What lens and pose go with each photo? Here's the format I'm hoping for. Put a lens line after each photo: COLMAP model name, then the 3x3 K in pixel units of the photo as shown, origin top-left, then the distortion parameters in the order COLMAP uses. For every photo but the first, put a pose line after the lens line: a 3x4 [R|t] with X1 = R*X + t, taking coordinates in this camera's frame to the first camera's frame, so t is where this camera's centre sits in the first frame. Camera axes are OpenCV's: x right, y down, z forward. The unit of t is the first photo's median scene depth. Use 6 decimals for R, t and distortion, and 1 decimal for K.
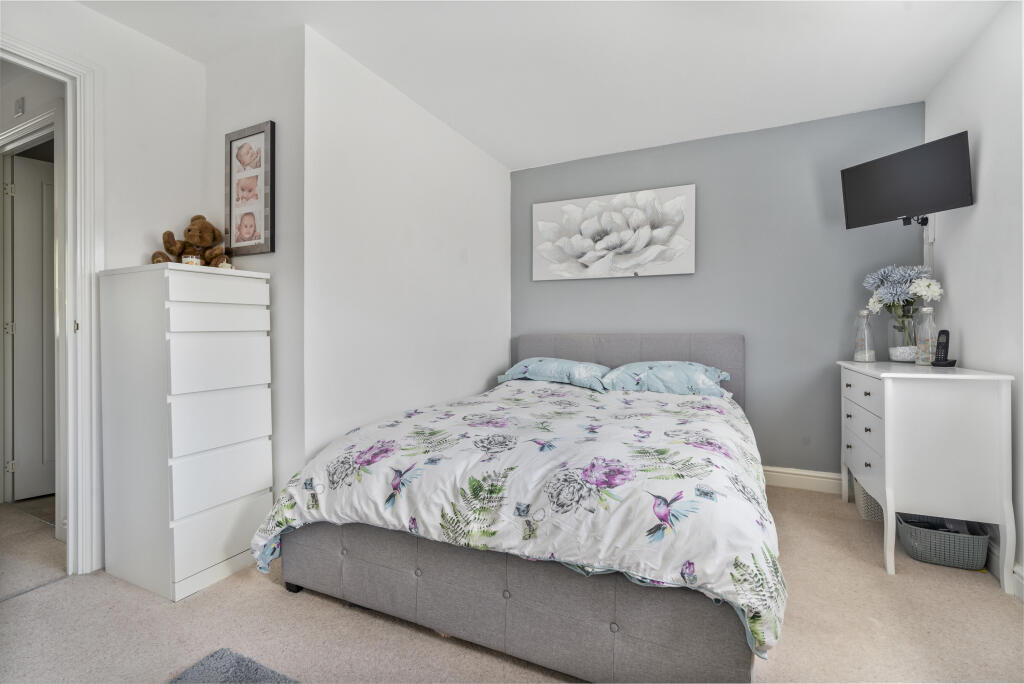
lens RADIAL K [[457.9, 0, 509.0], [0, 457.9, 334.9], [0, 0, 1]] dist [-0.005583, -0.000295]
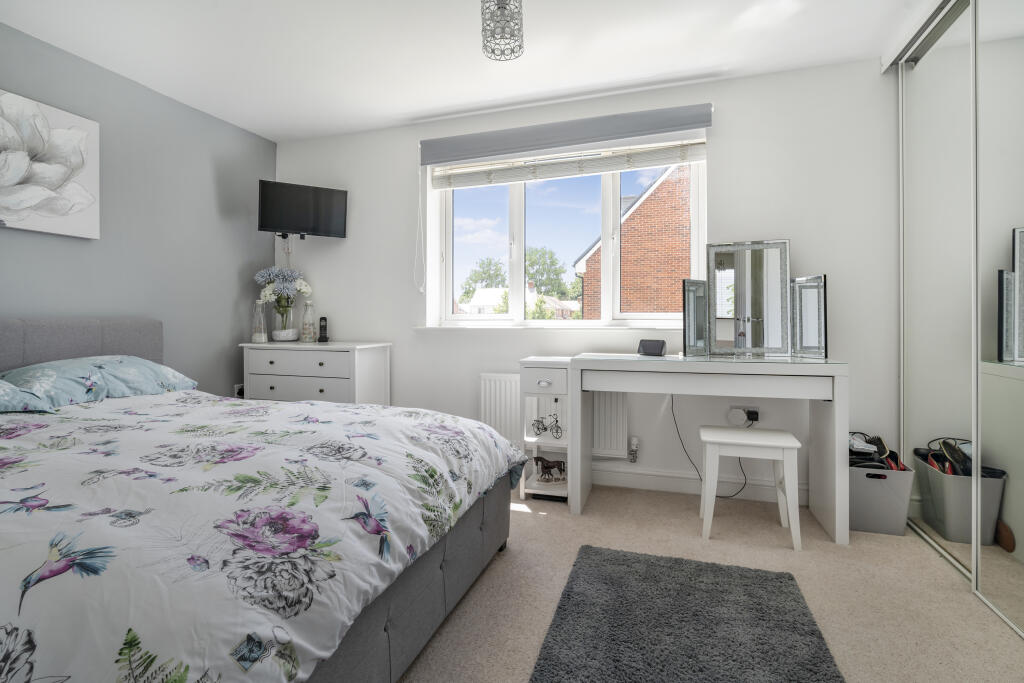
lens RADIAL K [[502.0, 0, 504.3], [0, 502.0, 322.2], [0, 0, 1]] dist [-0.002883, -0.000595]
pose [[-0.118151, -0.002168, 0.992993, -0.571958], [0.004227, 0.999987, 0.002686, 0.003468], [-0.992987, 0.004515, -0.118140, 0.487908]]
